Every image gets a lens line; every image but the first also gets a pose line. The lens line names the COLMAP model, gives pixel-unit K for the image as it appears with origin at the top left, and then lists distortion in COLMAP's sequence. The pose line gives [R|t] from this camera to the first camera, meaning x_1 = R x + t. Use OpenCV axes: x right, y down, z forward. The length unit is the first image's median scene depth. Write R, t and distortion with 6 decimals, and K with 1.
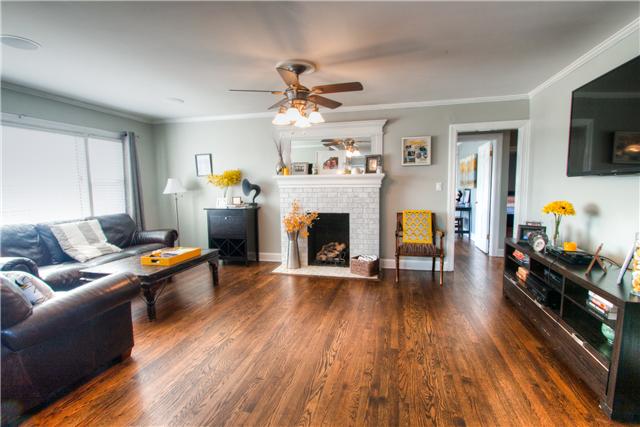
lens RADIAL K [[310.0, 0, 322.3], [0, 310.0, 214.6], [0, 0, 1]] dist [0.004069, -0.013281]
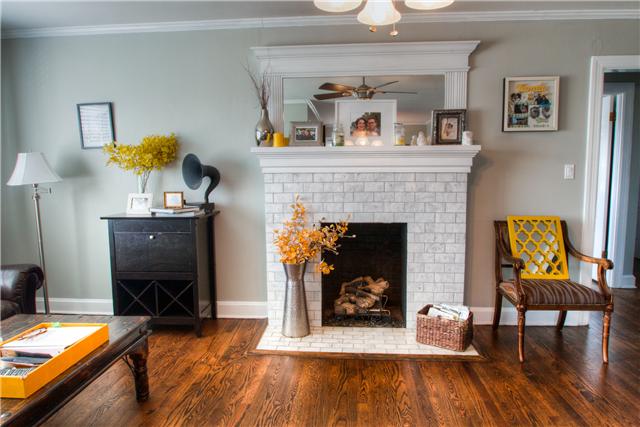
lens RADIAL K [[424.0, 0, 320.0], [0, 424.0, 213.5], [0, 0, 1]] dist [-0.026373, -0.001924]
pose [[0.987389, -0.013430, 0.157741, -0.159533], [0.011522, 0.999849, 0.013009, -0.029919], [-0.157892, -0.011027, 0.987395, 0.329080]]
